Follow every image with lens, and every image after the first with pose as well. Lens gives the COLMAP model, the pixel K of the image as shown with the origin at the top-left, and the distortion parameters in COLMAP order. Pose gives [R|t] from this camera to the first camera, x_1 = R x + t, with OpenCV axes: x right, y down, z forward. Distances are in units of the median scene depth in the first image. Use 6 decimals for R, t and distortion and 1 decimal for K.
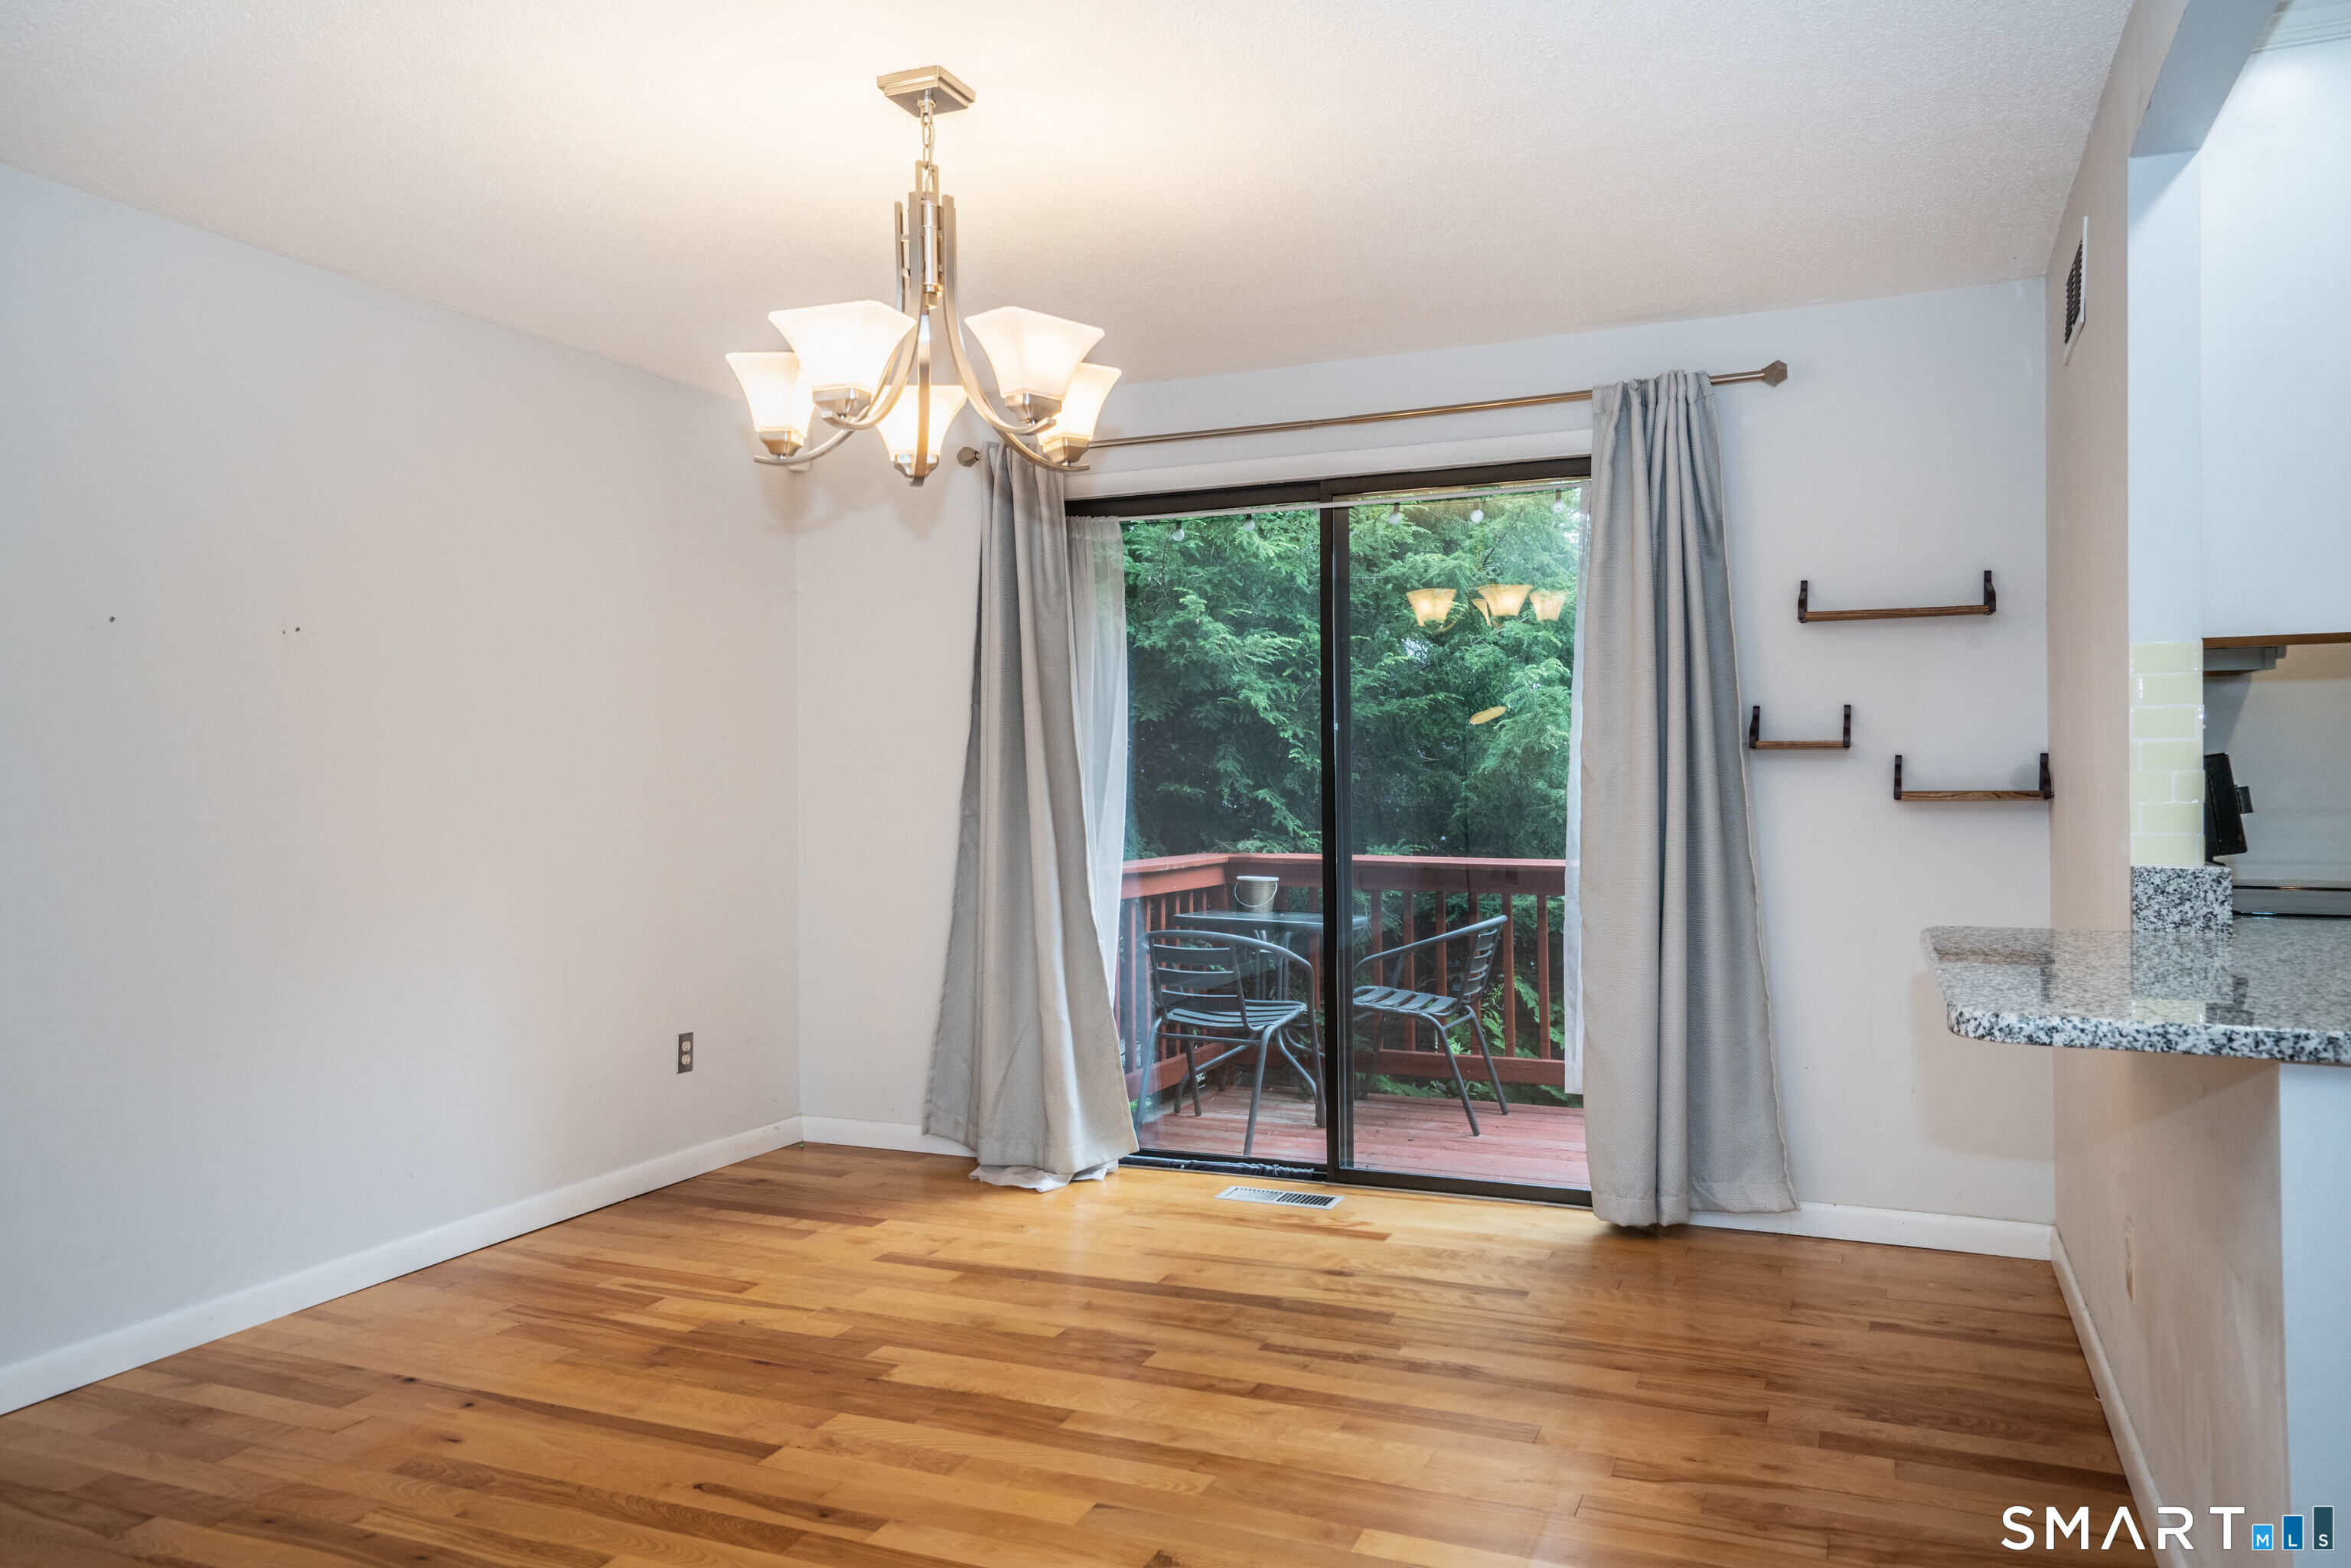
lens RADIAL K [[1649.3, 0, 1163.8], [0, 1649.3, 776.5], [0, 0, 1]] dist [0.000138, 0.001628]
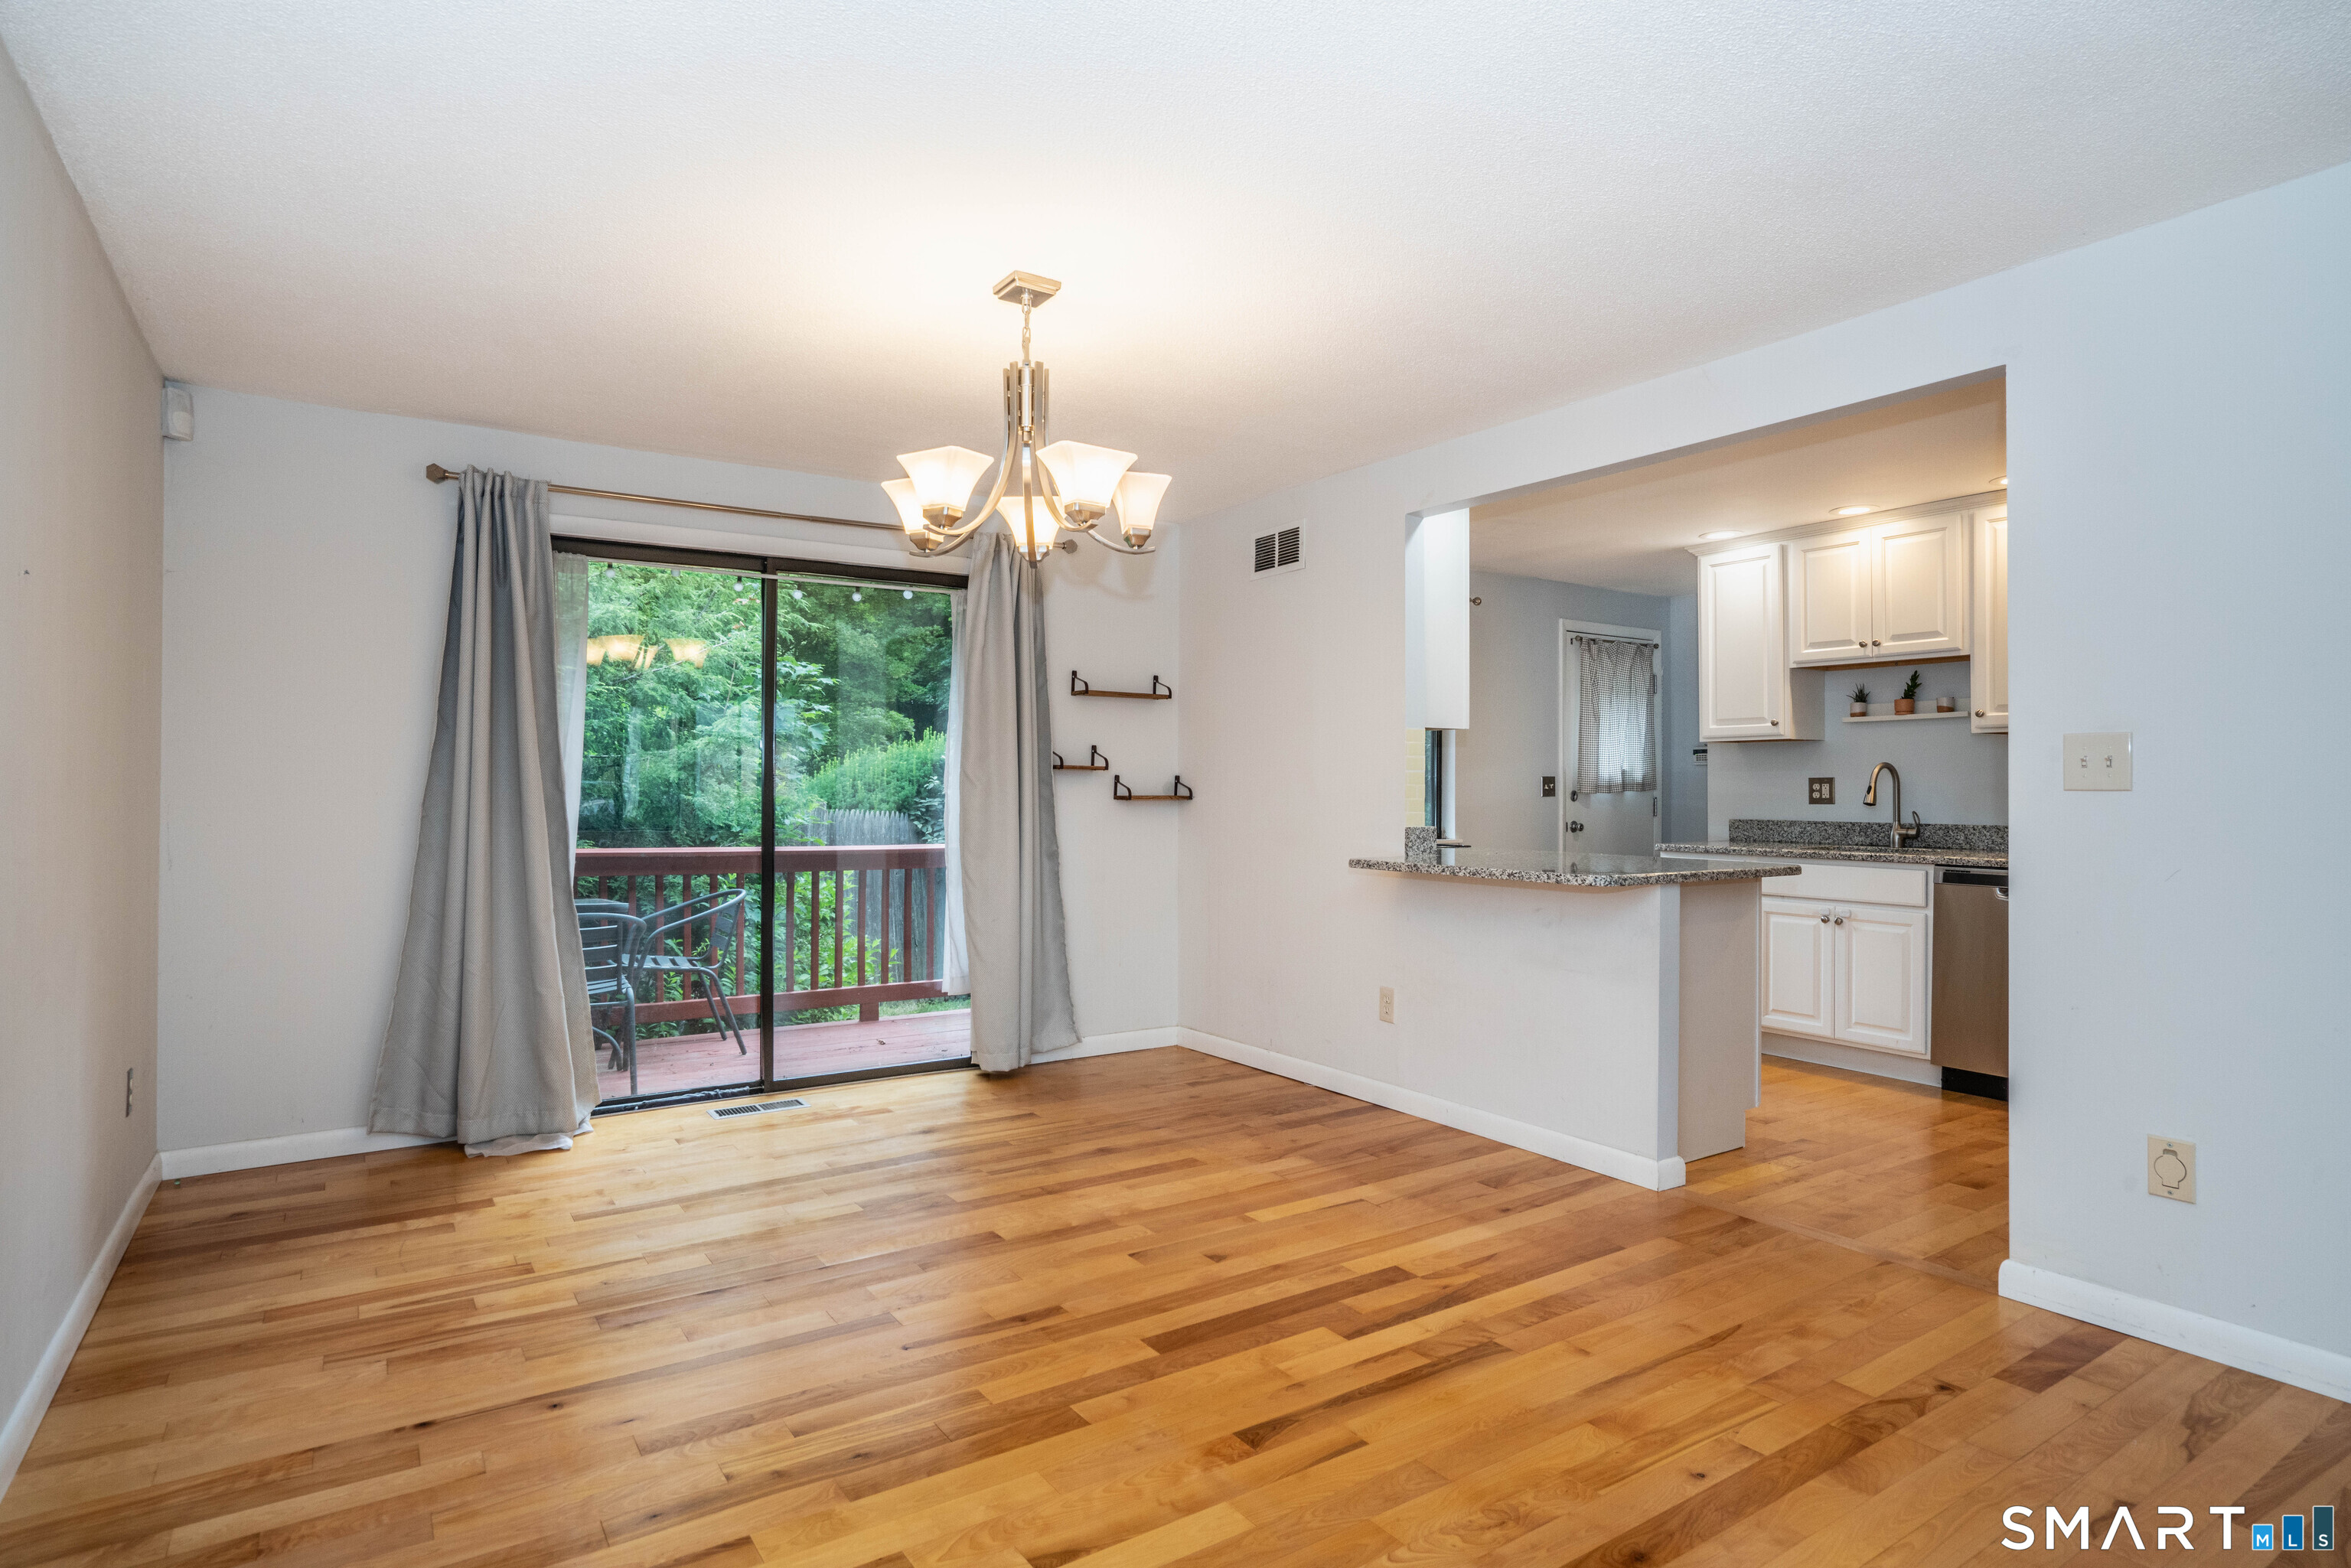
lens RADIAL K [[1263.9, 0, 1183.0], [0, 1263.9, 771.7], [0, 0, 1]] dist [-0.015551, 0.001261]
pose [[0.541467, 0.018693, 0.840514, -0.821265], [-0.006154, 0.999814, -0.018272, 0.010535], [-0.840699, 0.004722, 0.541482, 0.261034]]
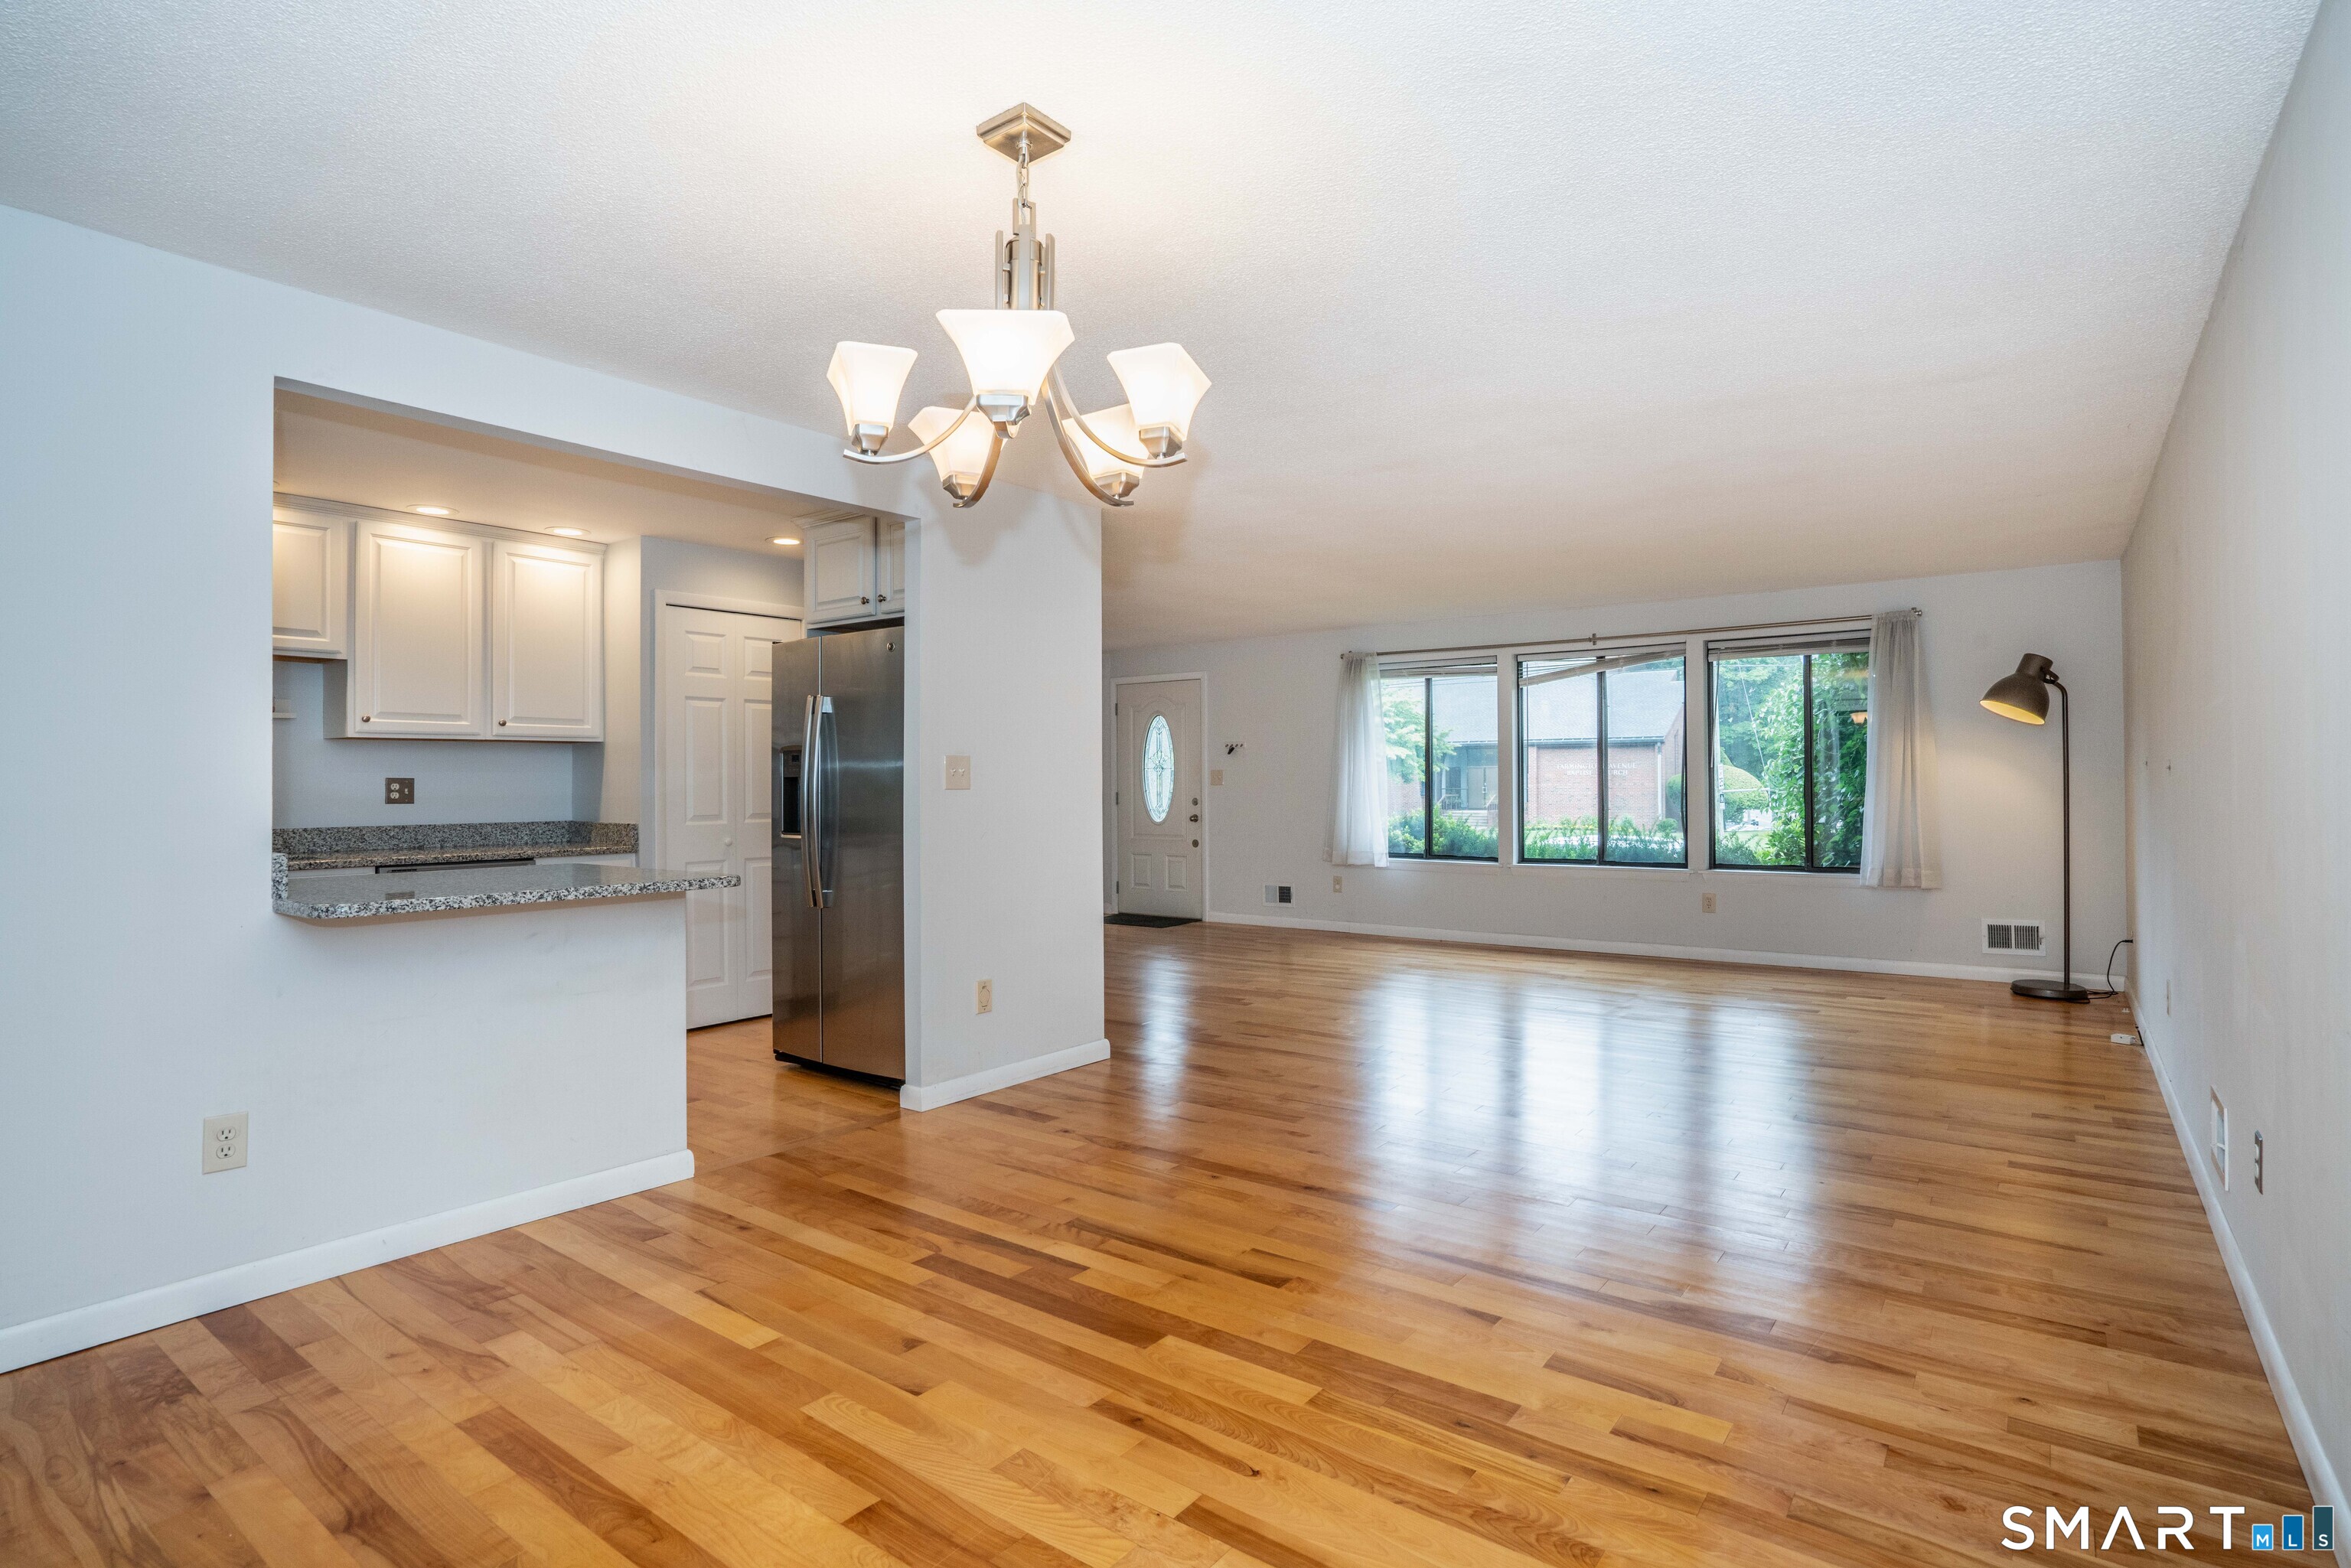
lens RADIAL K [[1169.5, 0, 1190.3], [0, 1169.5, 778.5], [0, 0, 1]] dist [-0.026026, 0.000729]
pose [[-0.971520, 0.015799, 0.236432, -0.353516], [0.014257, 0.999864, -0.008231, 0.007901], [-0.236530, -0.004626, -0.971613, 1.435847]]
